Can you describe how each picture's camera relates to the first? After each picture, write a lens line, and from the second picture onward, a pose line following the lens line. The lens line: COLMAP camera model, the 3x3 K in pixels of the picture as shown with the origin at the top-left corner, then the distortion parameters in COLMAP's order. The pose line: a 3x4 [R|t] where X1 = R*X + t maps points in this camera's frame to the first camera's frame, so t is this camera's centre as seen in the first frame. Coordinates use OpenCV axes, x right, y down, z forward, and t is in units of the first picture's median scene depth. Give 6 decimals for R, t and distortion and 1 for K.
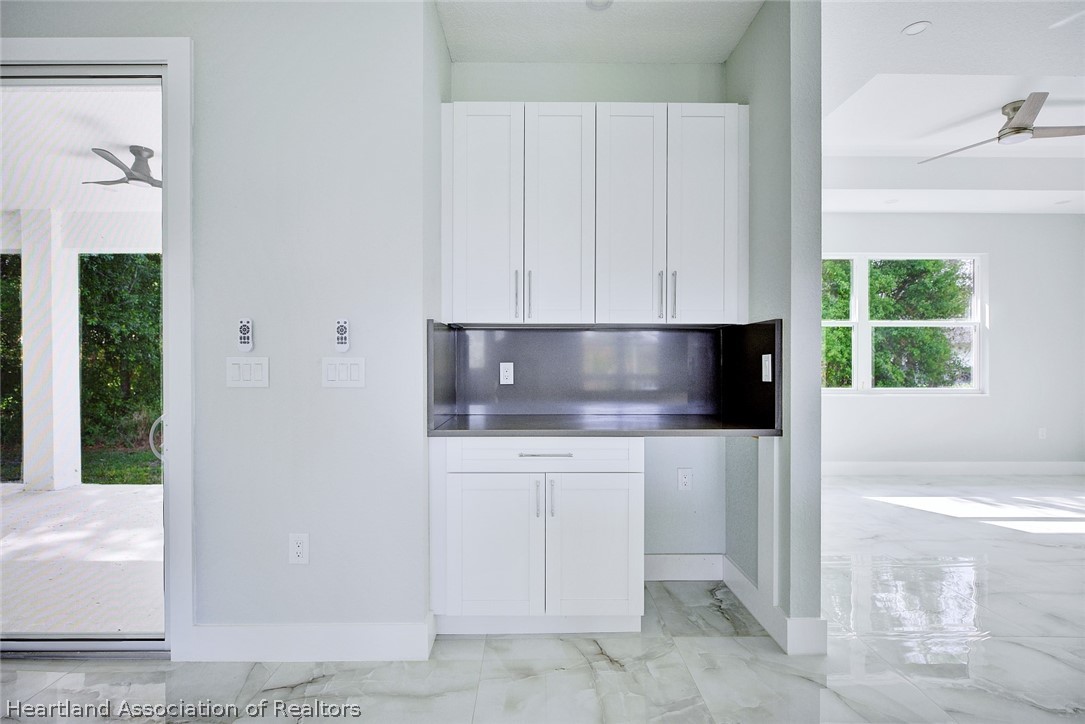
lens RADIAL K [[518.8, 0, 539.0], [0, 518.8, 363.3], [0, 0, 1]] dist [-0.001369, 0.000622]
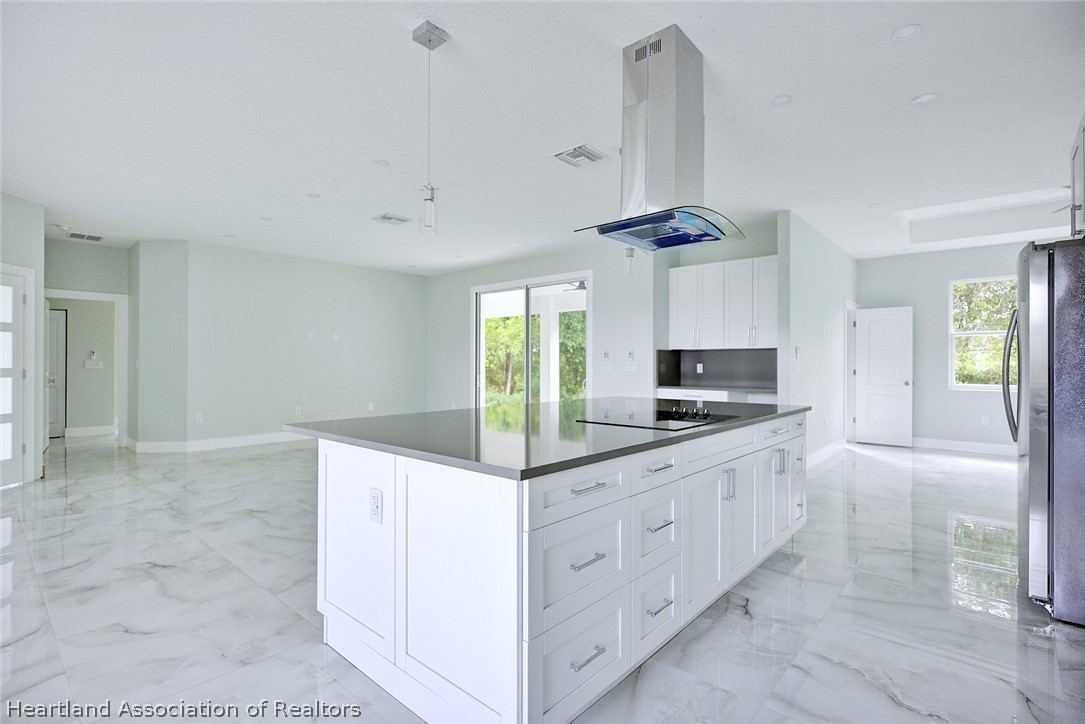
lens RADIAL K [[518.8, 0, 539.0], [0, 518.8, 363.3], [0, 0, 1]] dist [-0.001369, 0.000622]
pose [[0.738835, -0.000808, -0.673886, 0.284509], [0.000475, 1.000000, -0.000678, -0.001026], [0.673886, 0.000181, 0.738835, -0.365834]]
